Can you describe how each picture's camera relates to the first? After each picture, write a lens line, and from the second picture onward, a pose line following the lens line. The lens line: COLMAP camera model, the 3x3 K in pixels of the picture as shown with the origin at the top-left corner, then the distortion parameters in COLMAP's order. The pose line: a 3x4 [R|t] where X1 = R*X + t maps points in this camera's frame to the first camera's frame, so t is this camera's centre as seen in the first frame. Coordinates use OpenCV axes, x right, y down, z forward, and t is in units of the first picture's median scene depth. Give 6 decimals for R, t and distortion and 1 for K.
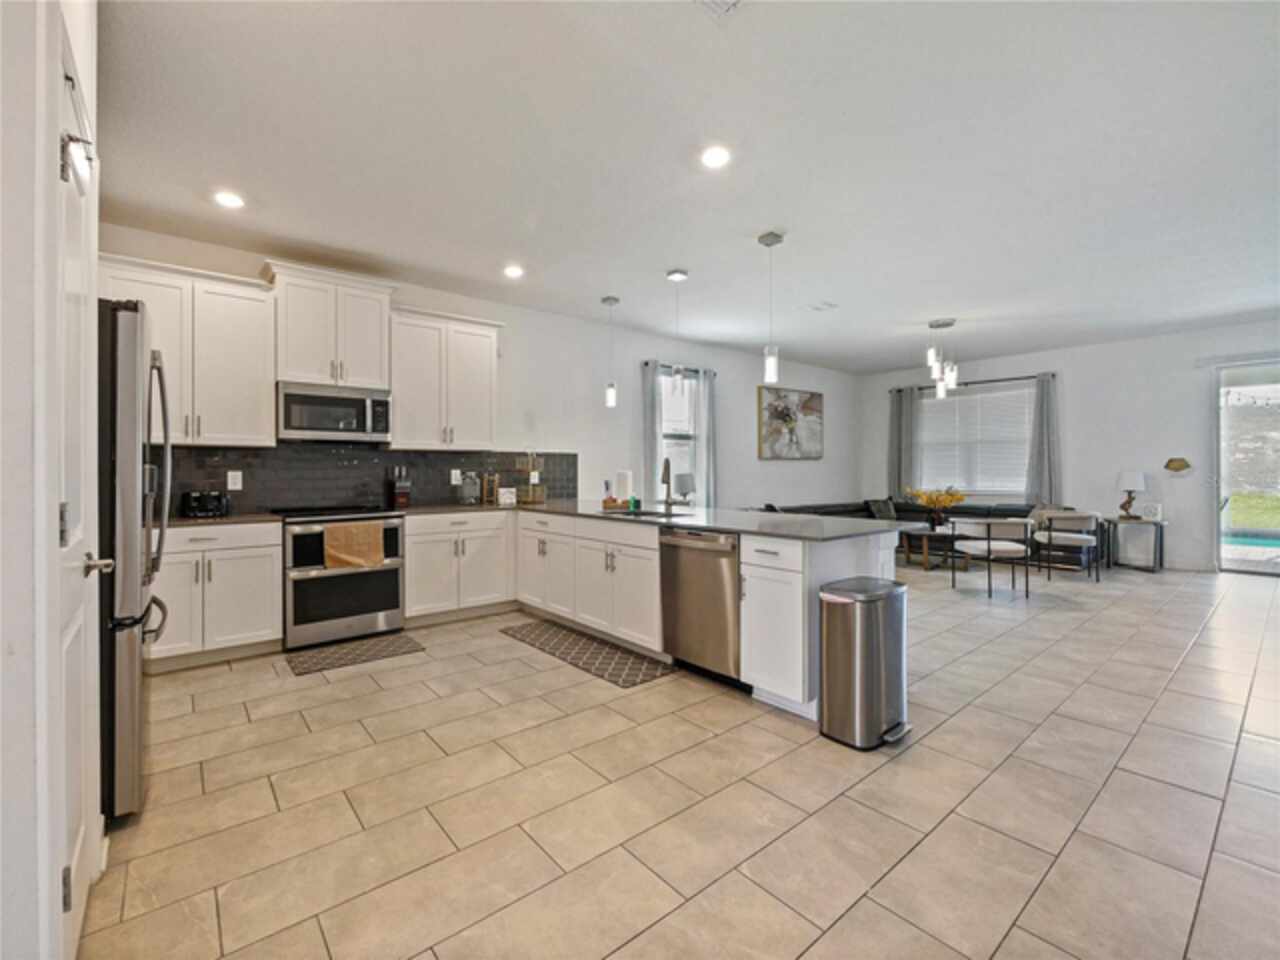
lens RADIAL K [[551.0, 0, 640.0], [0, 551.0, 480.0], [0, 0, 1]] dist [0.022164, 0.000022]
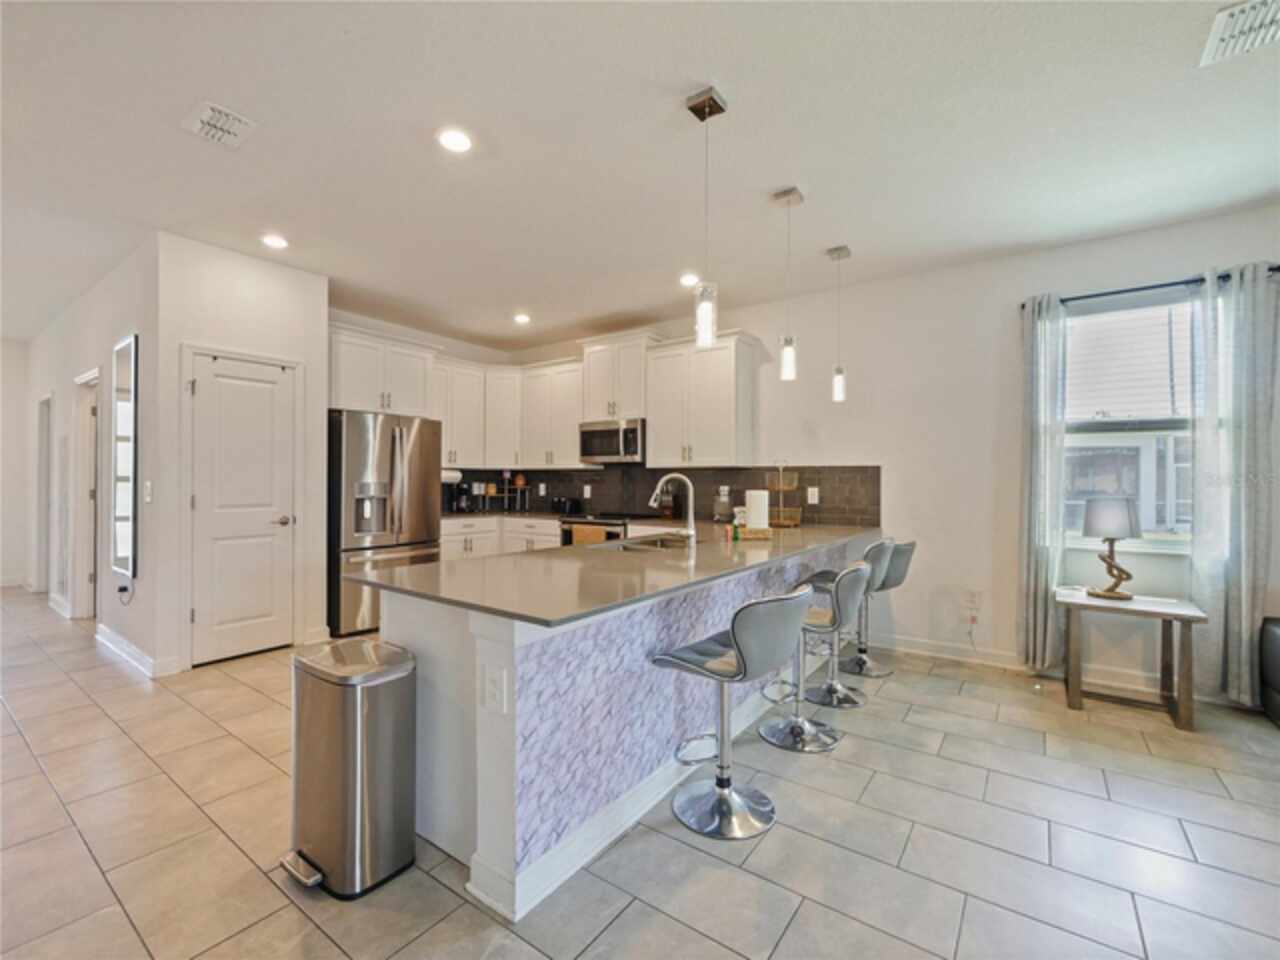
lens RADIAL K [[571.0, 0, 640.0], [0, 571.0, 480.0], [0, 0, 1]] dist [-0.012320, 0.000044]
pose [[0.262684, -0.004258, -0.964872, 0.703747], [-0.025398, 0.999613, -0.011326, -0.017144], [0.964548, 0.027481, 0.262474, 0.673046]]
